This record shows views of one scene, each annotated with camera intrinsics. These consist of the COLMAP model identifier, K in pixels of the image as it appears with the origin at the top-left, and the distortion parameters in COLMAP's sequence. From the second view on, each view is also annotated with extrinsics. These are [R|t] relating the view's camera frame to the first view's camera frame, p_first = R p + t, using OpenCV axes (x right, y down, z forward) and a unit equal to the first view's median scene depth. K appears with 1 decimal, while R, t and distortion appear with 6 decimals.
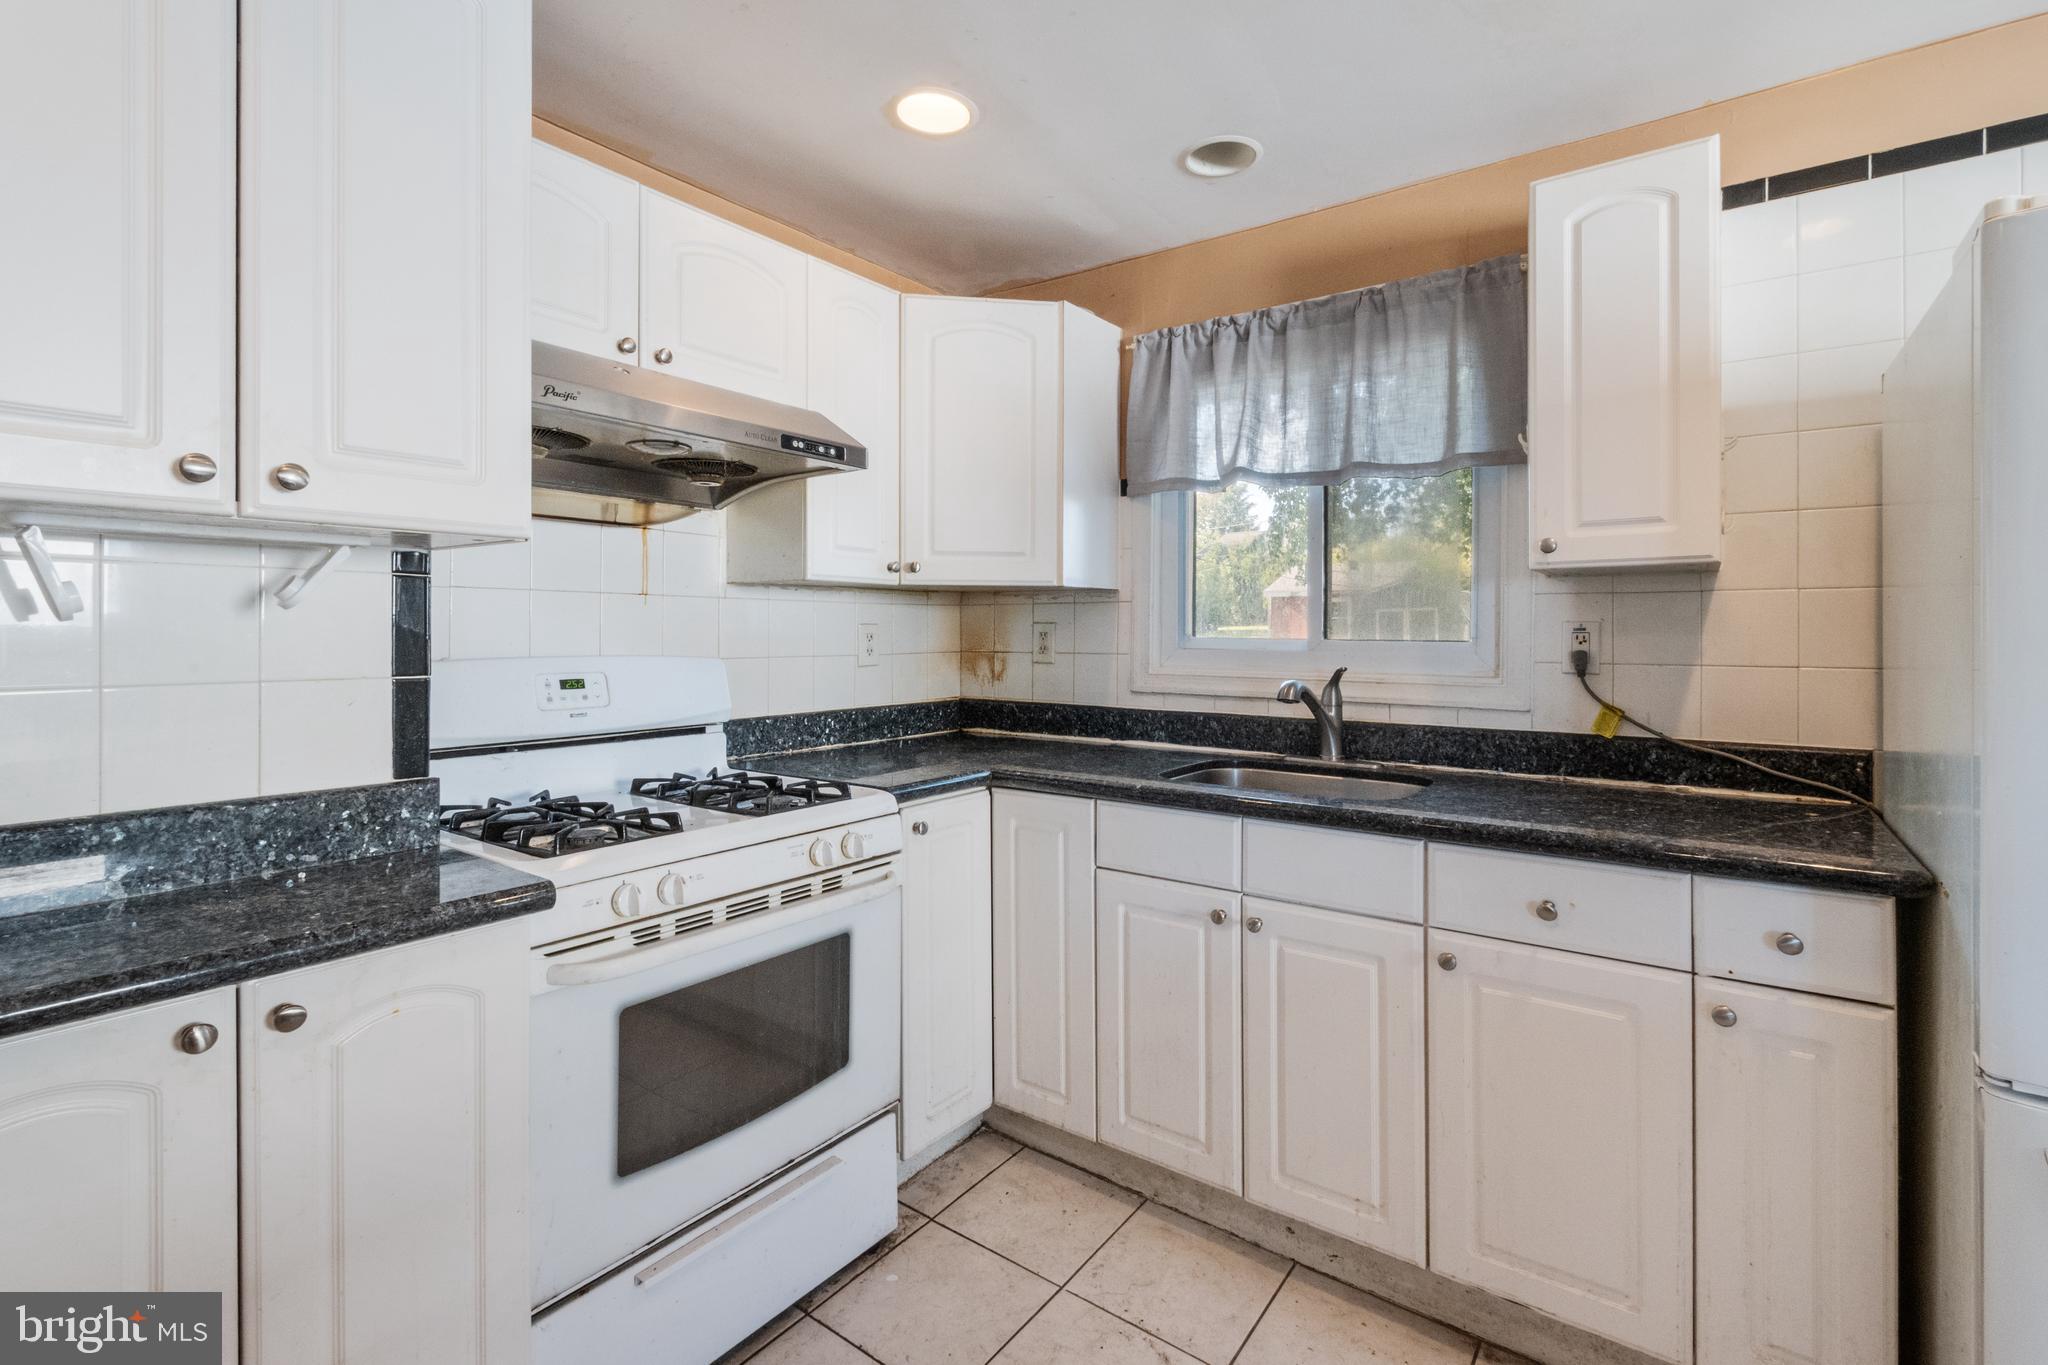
lens RADIAL K [[947.1, 0, 1016.3], [0, 947.1, 628.9], [0, 0, 1]] dist [0.002660, -0.010159]
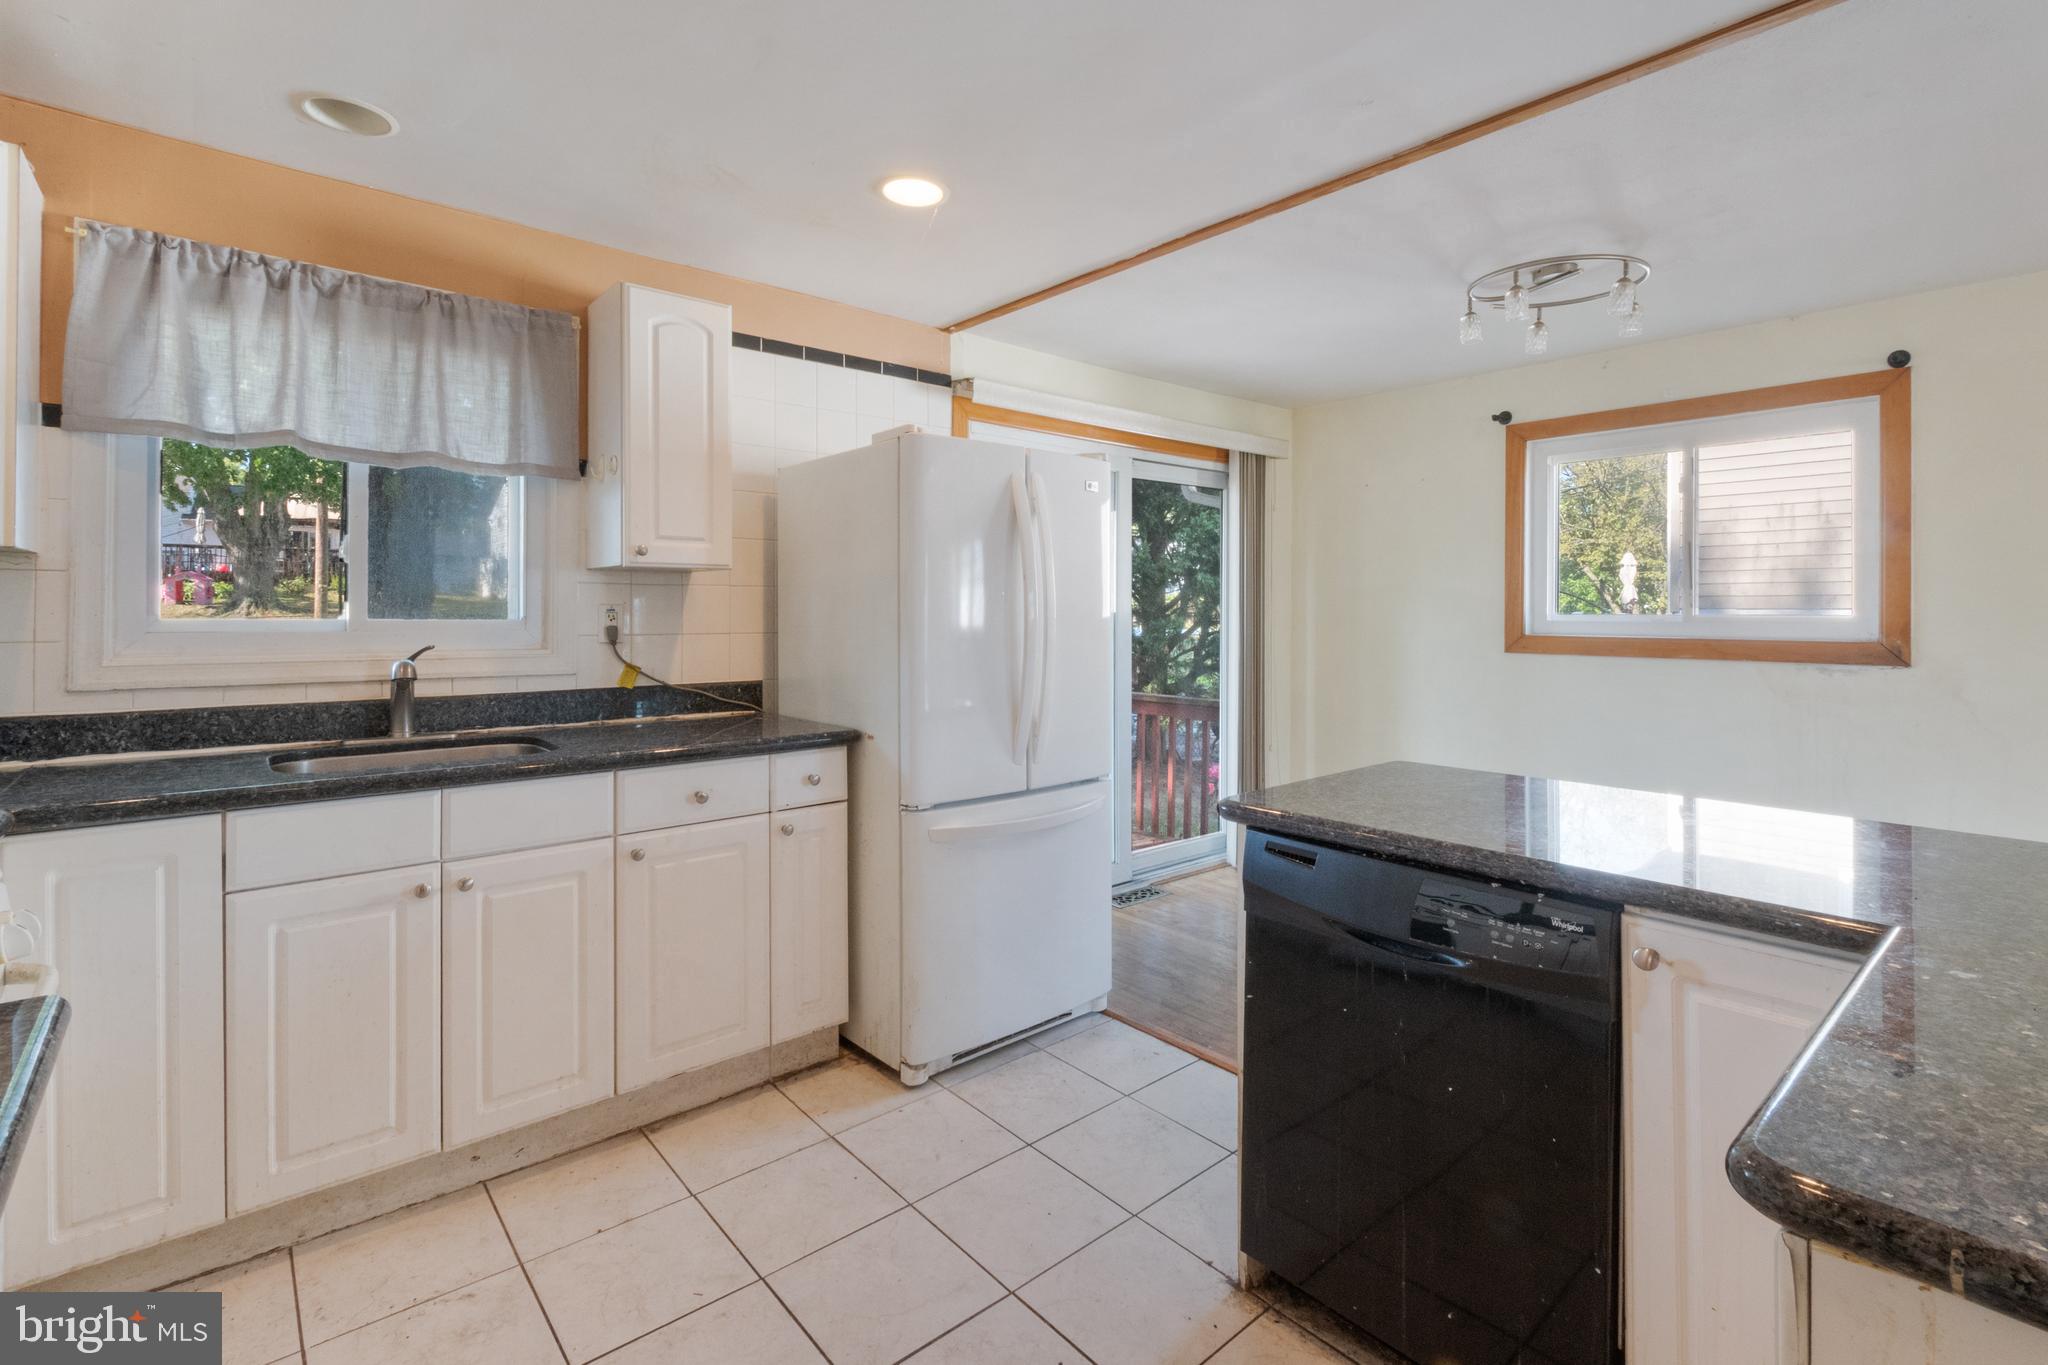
lens RADIAL K [[947.1, 0, 1016.3], [0, 947.1, 628.9], [0, 0, 1]] dist [0.002660, -0.010159]
pose [[0.198869, -0.014130, 0.979924, -0.580559], [-0.000342, 0.999895, 0.014487, 0.006944], [-0.980026, -0.003217, 0.198843, 0.153877]]
